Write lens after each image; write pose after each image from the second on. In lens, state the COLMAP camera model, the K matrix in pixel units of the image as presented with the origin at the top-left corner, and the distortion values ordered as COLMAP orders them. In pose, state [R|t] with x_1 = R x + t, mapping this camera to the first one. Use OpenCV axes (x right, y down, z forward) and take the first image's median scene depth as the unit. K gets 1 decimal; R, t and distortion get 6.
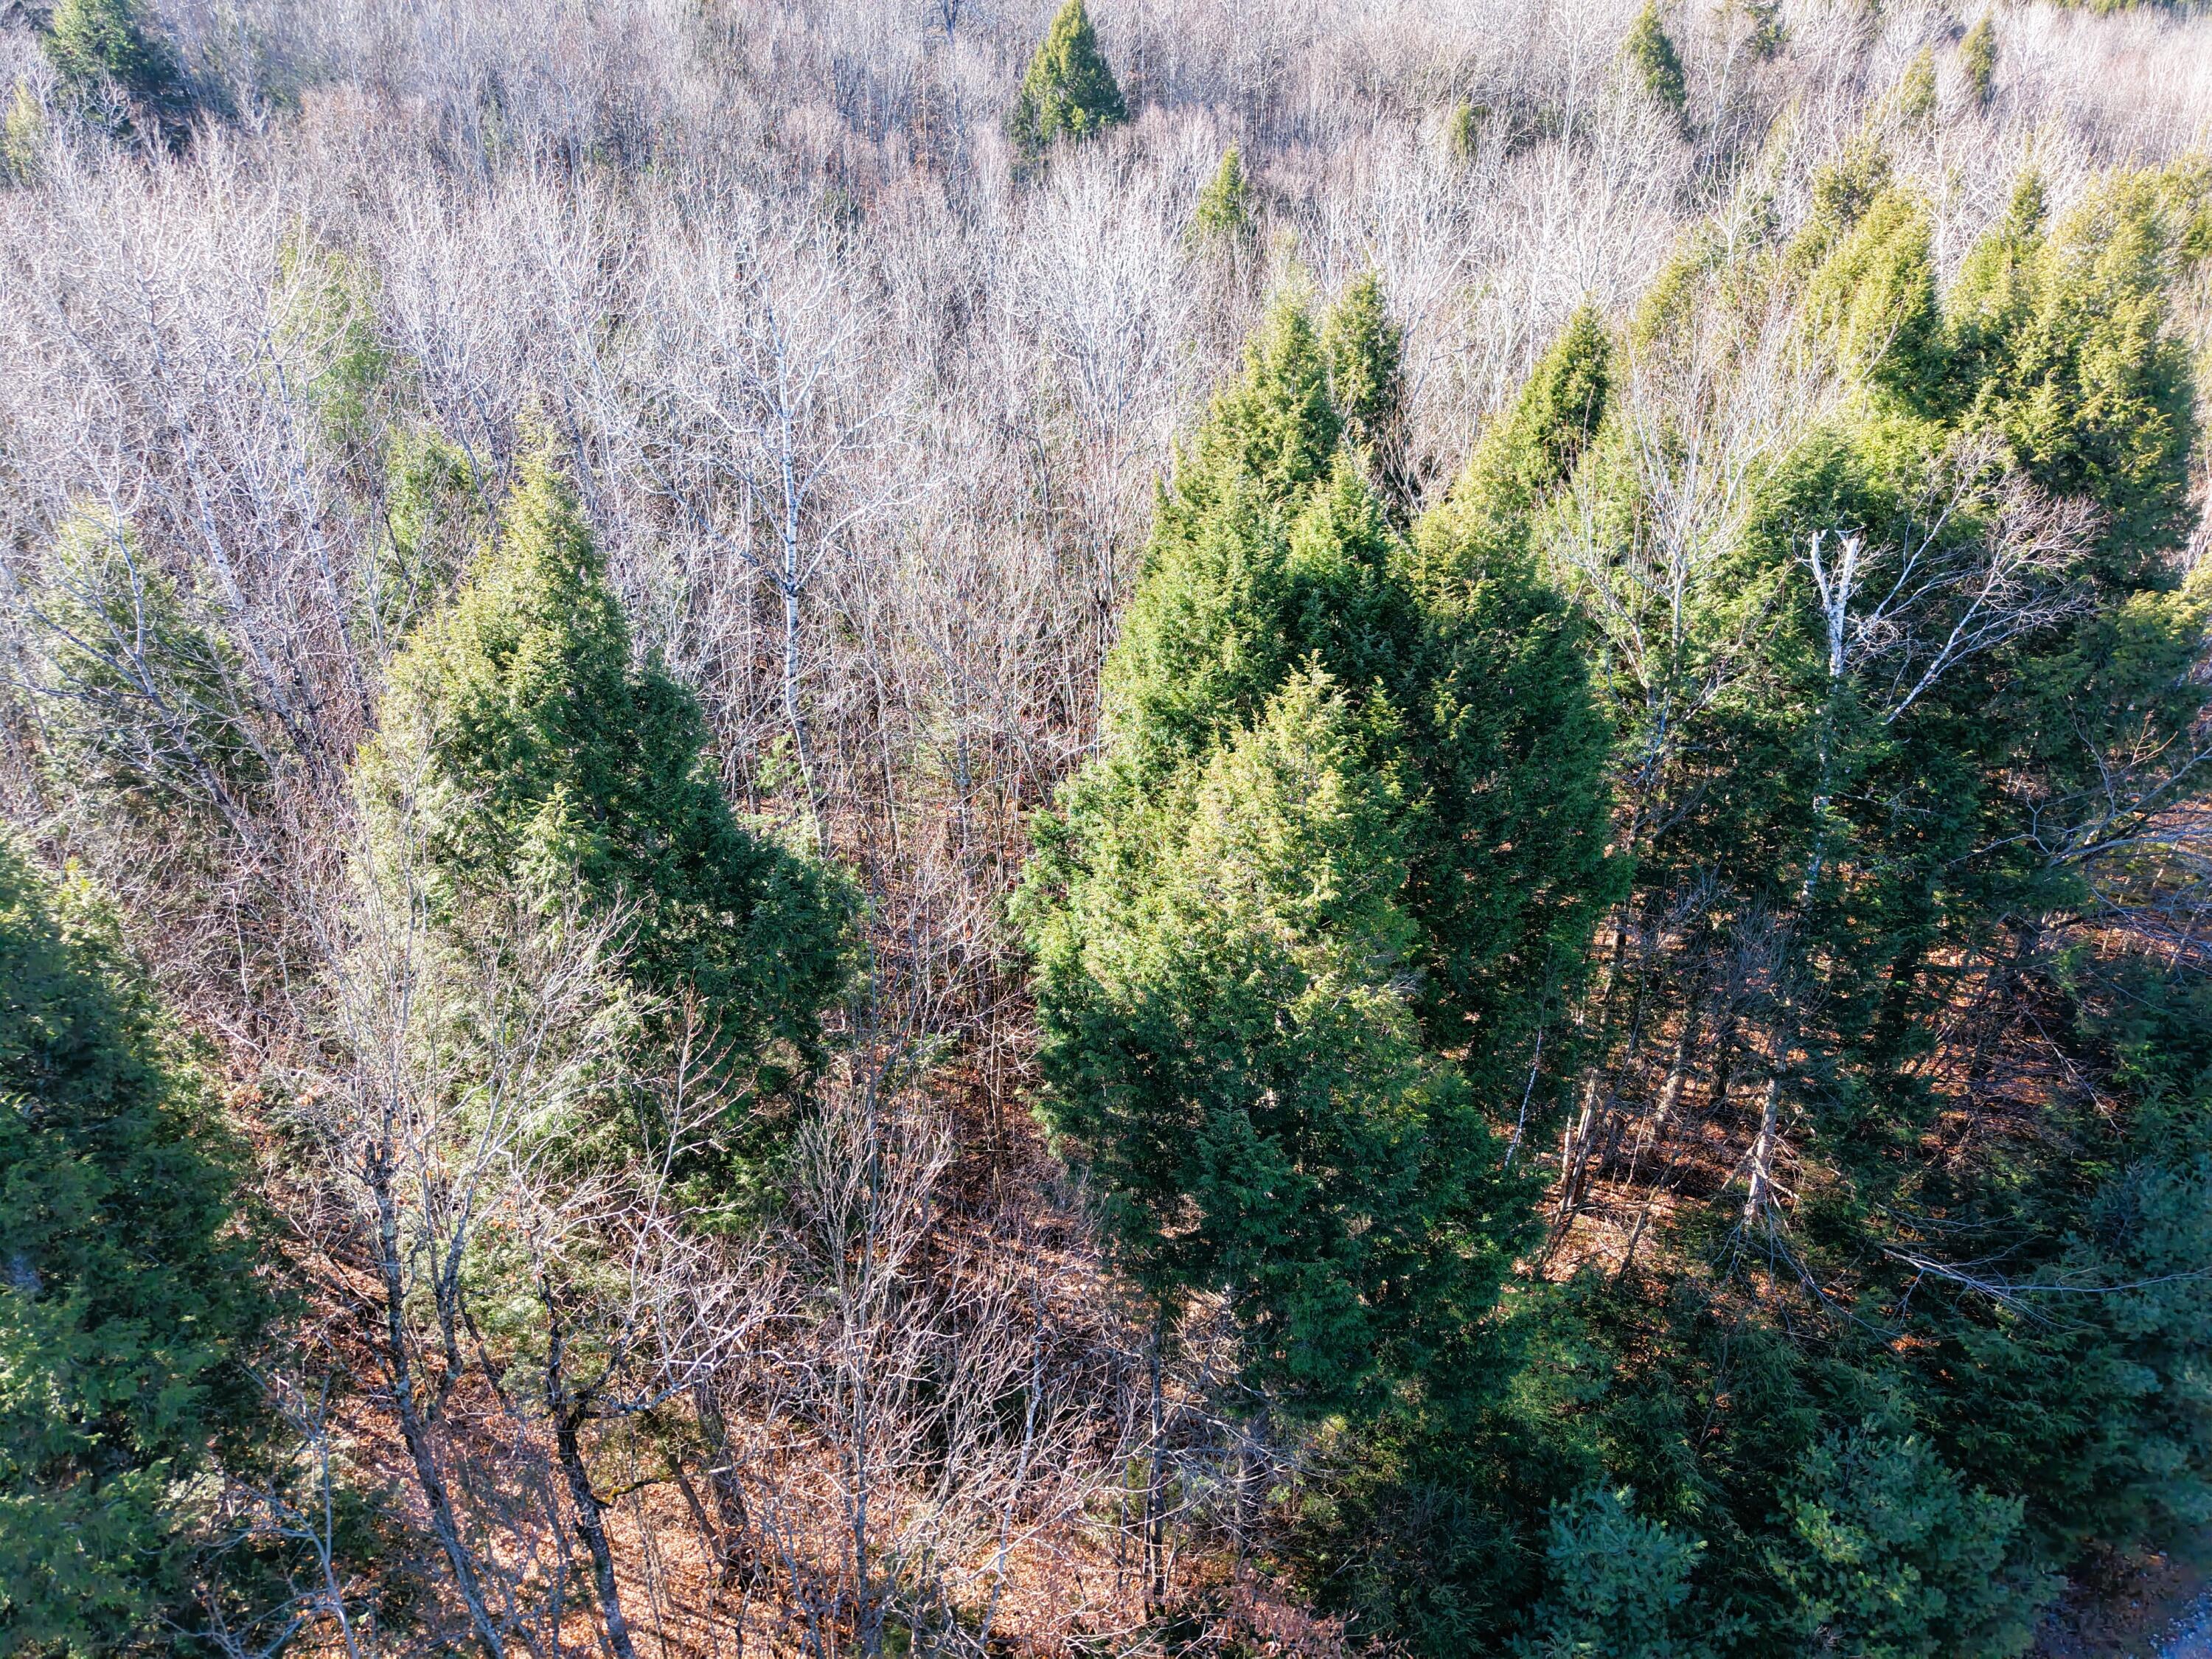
lens RADIAL K [[1490.9, 0, 1085.6], [0, 1490.9, 833.4], [0, 0, 1]] dist [0.013848, -0.008861]
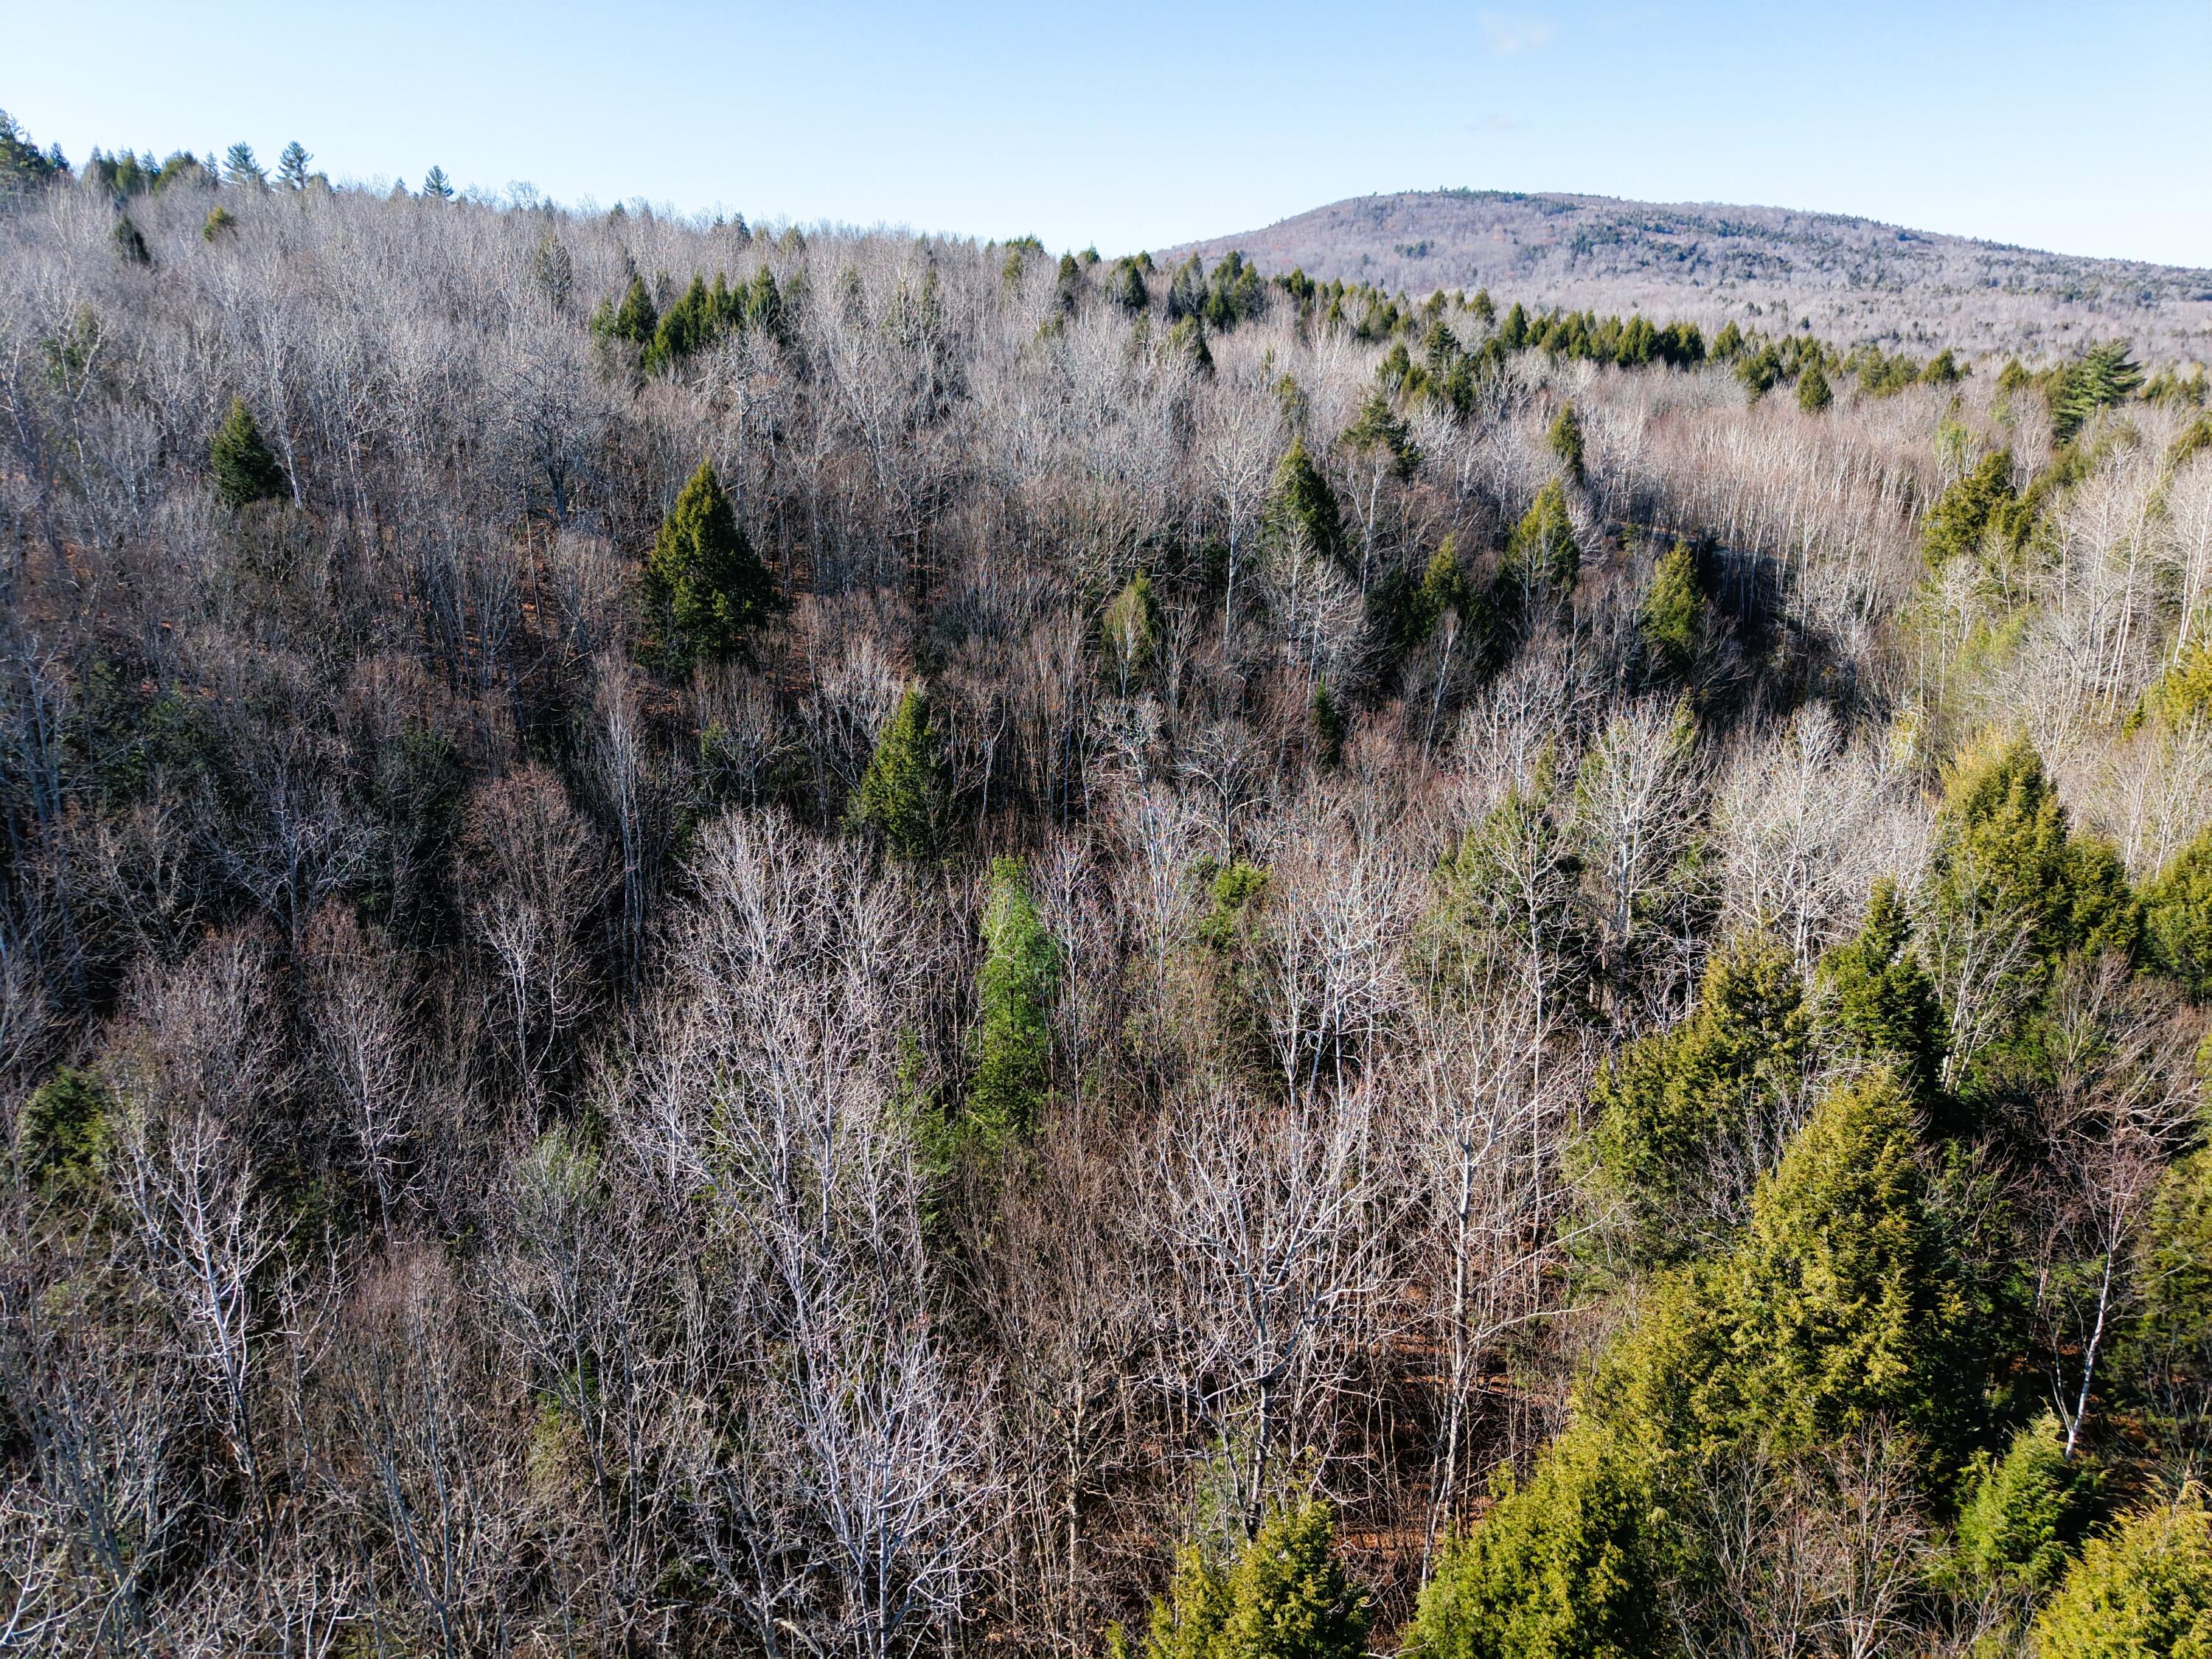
lens RADIAL K [[1490.9, 0, 1105.1], [0, 1490.9, 819.3], [0, 0, 1]] dist [0.013848, -0.008861]
pose [[0.967194, -0.084471, 0.239583, -0.006426], [0.120733, 0.982627, -0.140951, -0.201453], [-0.223514, 0.165252, 0.960590, 0.127183]]
